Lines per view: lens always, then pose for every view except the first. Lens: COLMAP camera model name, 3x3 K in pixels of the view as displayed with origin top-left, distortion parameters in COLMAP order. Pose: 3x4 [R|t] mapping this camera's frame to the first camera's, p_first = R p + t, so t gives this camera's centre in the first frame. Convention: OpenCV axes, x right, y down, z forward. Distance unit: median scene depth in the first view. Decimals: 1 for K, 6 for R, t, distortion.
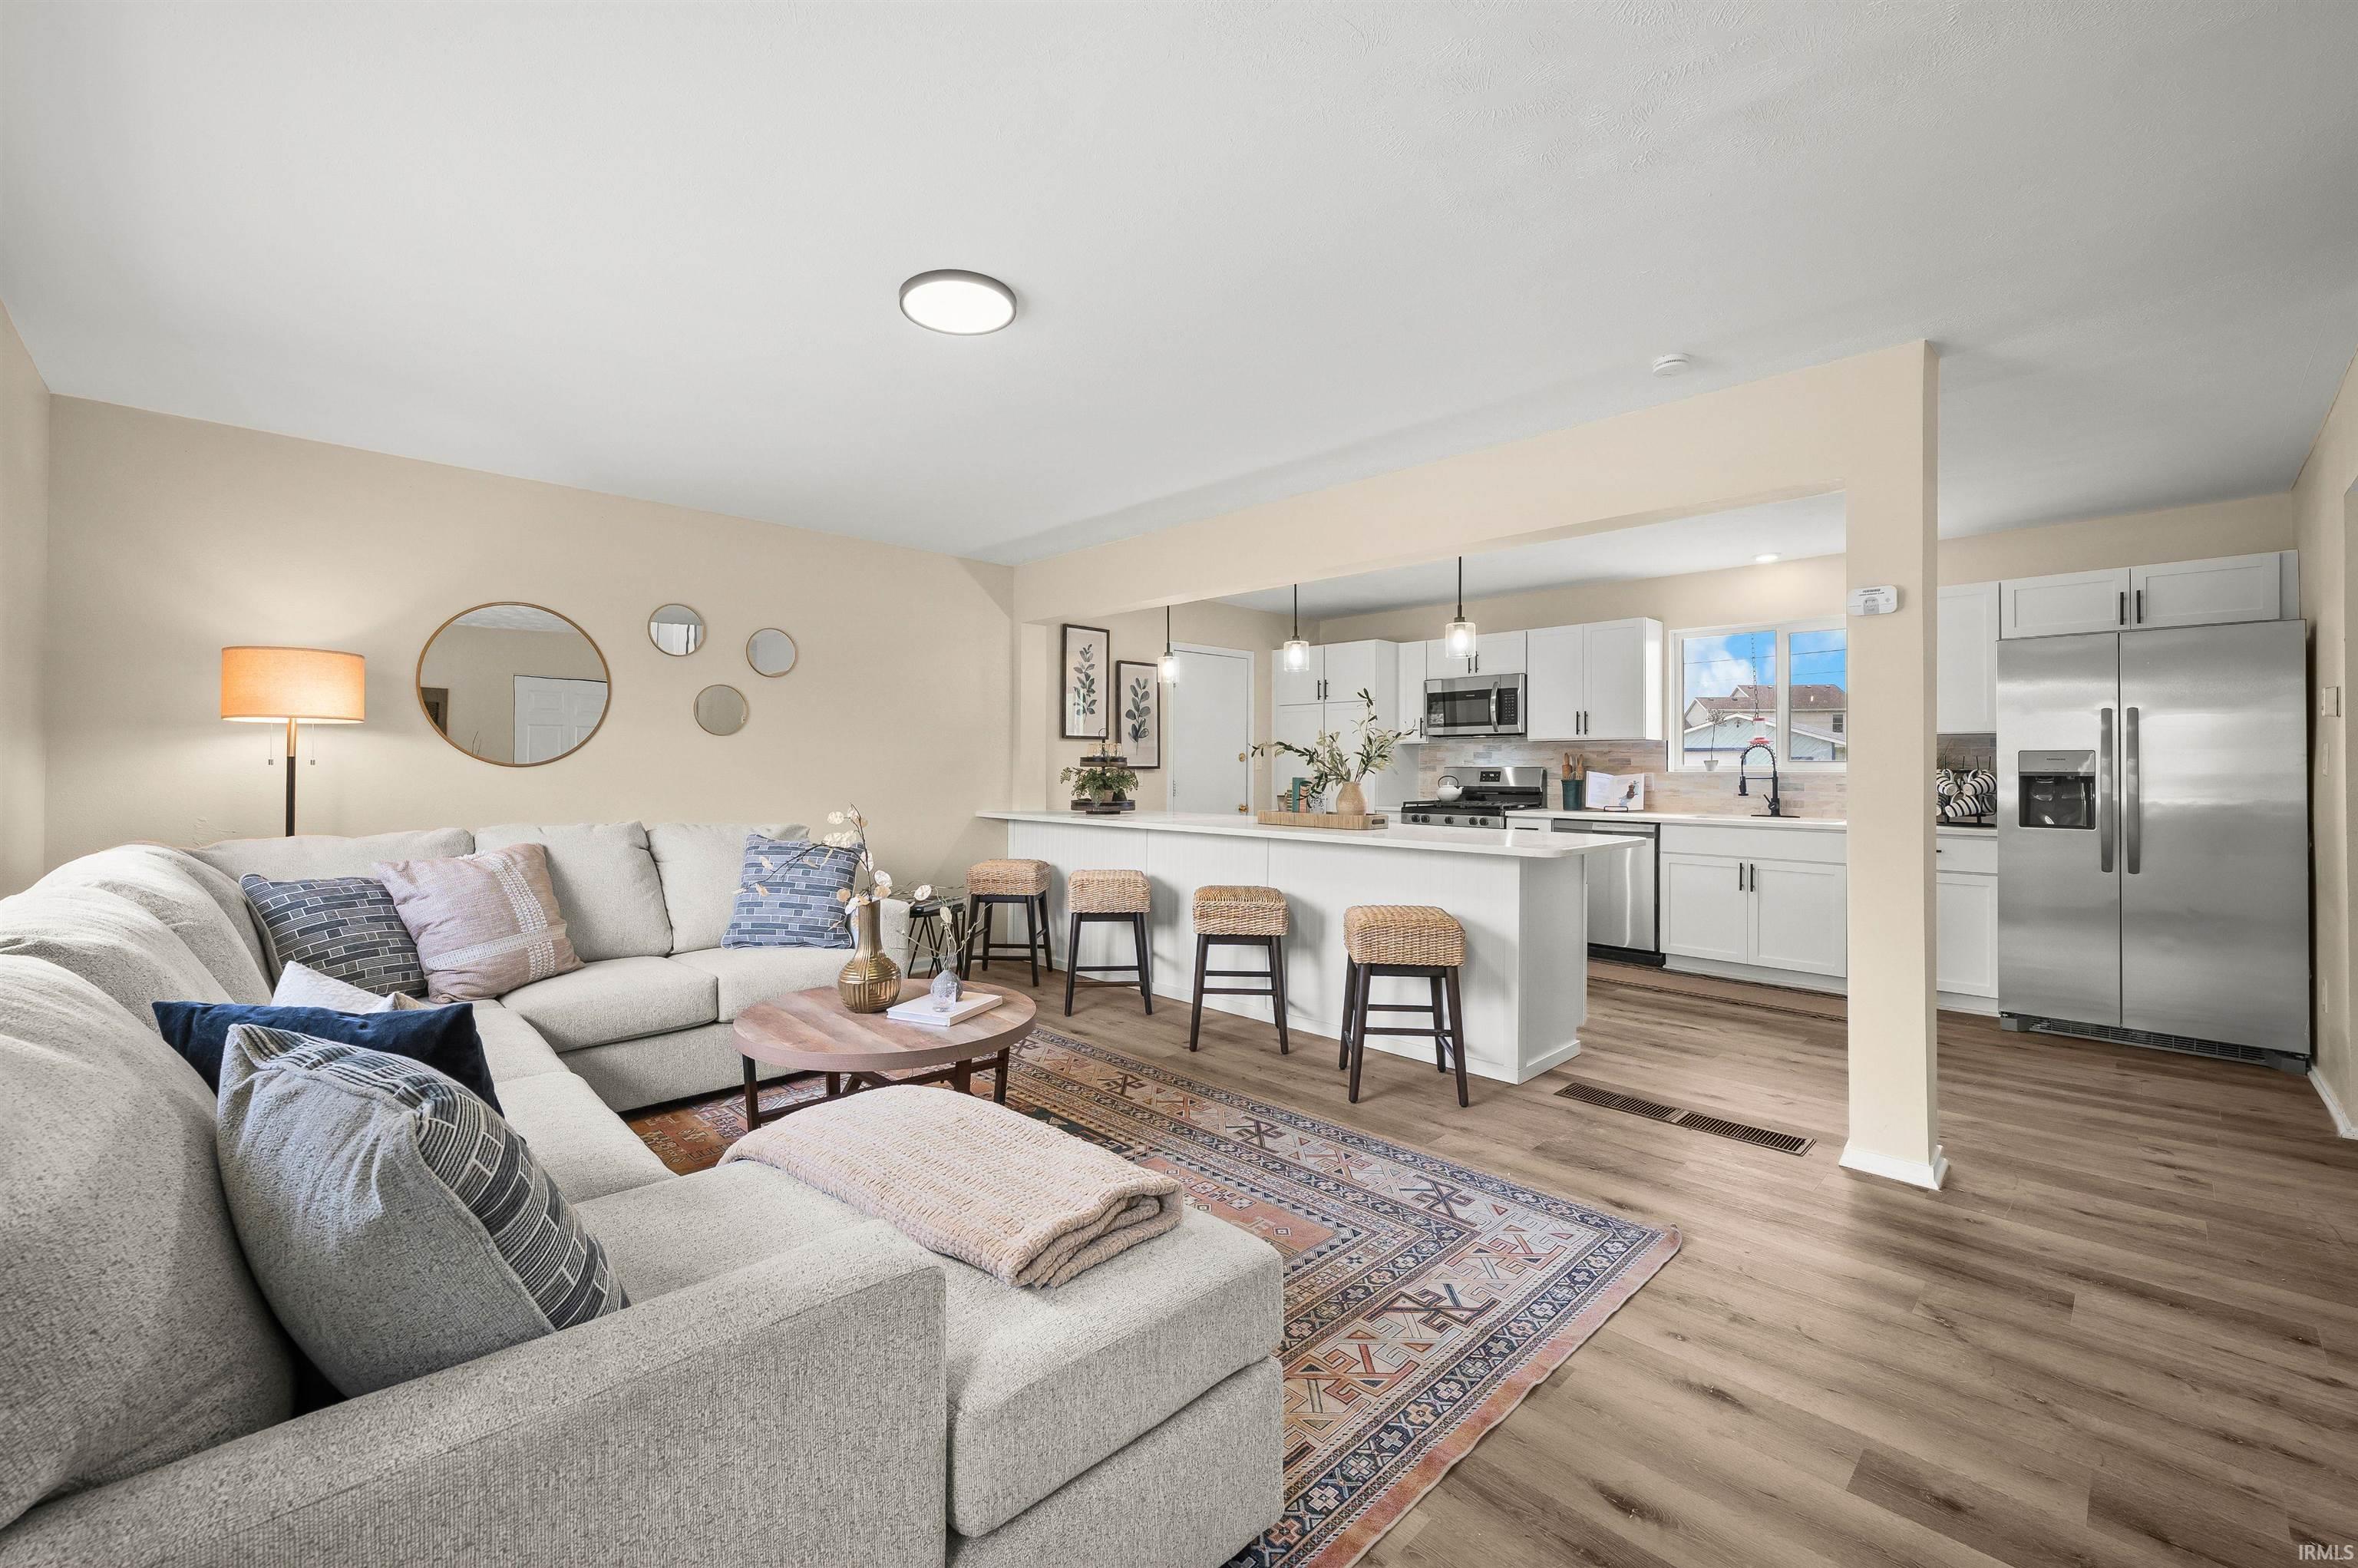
lens RADIAL K [[963.2, 0, 1165.3], [0, 963.2, 756.6], [0, 0, 1]] dist [-0.000651, -0.000068]
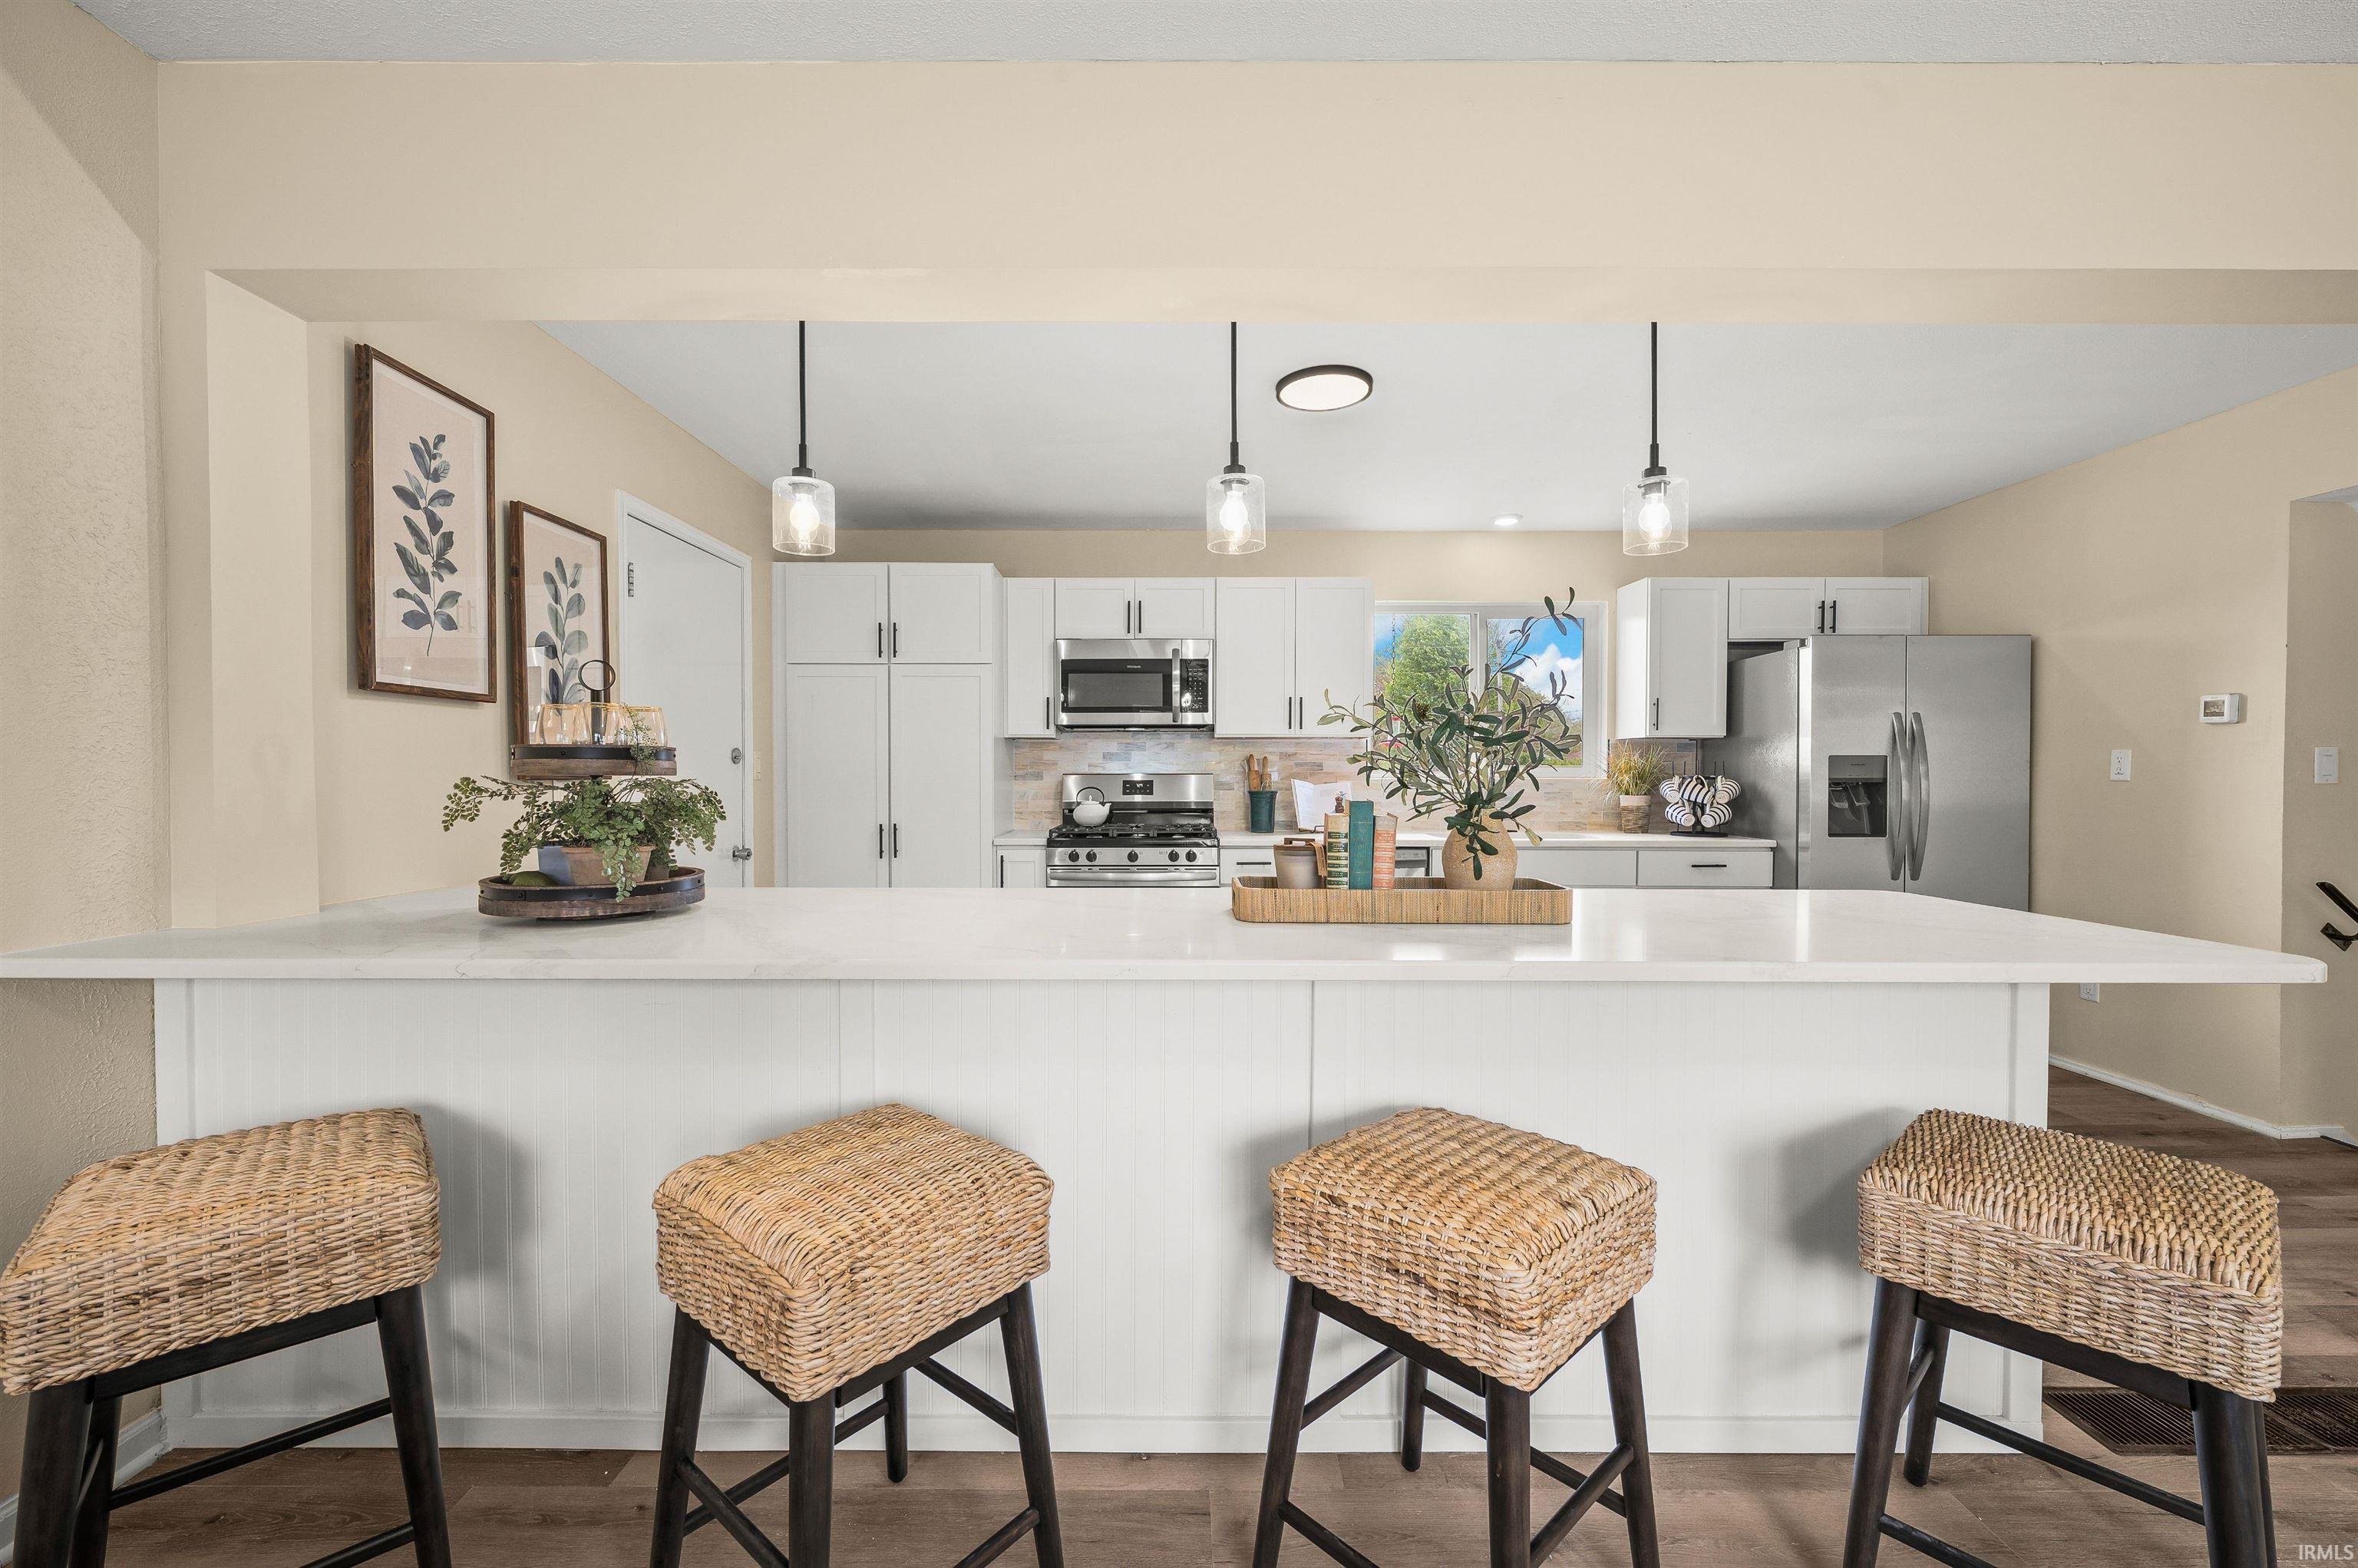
lens RADIAL K [[938.9, 0, 1173.6], [0, 938.9, 788.4], [0, 0, 1]] dist [-0.000786, -0.000213]
pose [[0.698121, -0.012489, 0.715871, -0.156890], [-0.006542, 0.999695, 0.023820, 0.006247], [-0.715950, -0.021313, 0.697826, 0.625531]]
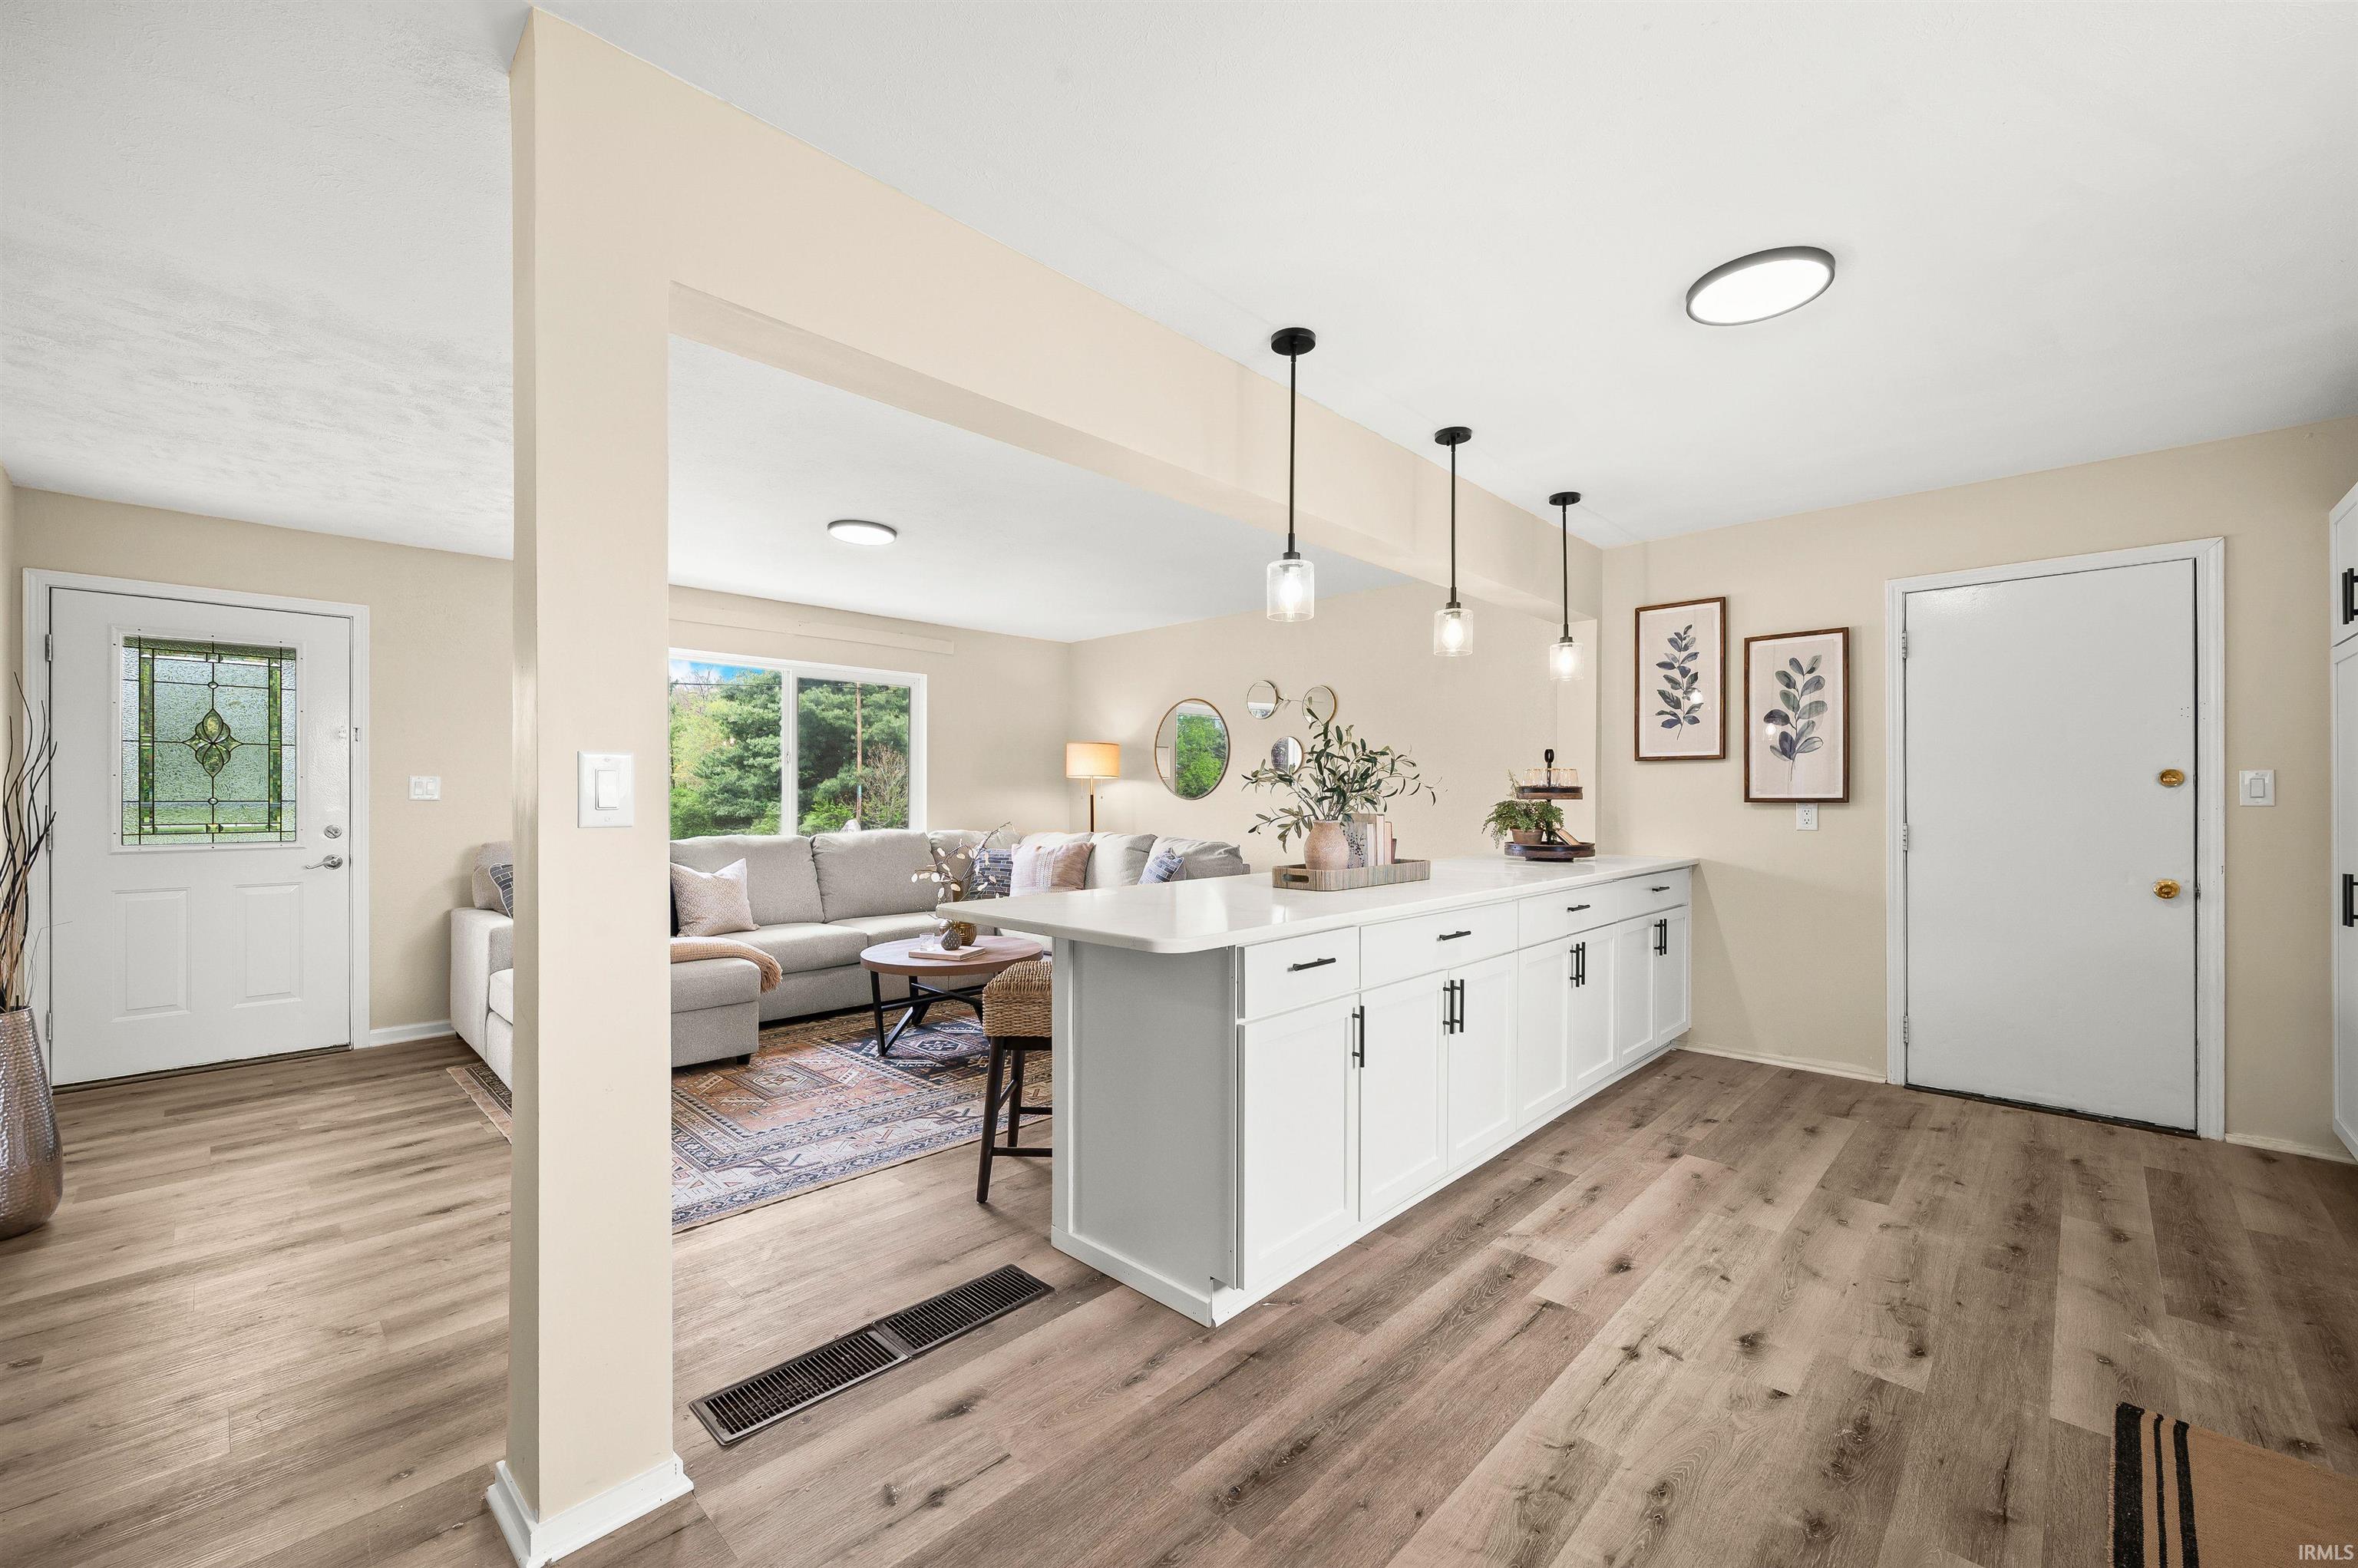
lens RADIAL K [[942.4, 0, 1176.9], [0, 942.4, 796.0], [0, 0, 1]] dist [-0.001652, 0.000090]
pose [[0.030686, -0.005327, -0.999515, 0.673465], [0.010907, 0.999928, -0.004994, 0.008483], [0.999470, -0.010748, 0.030742, 0.678485]]
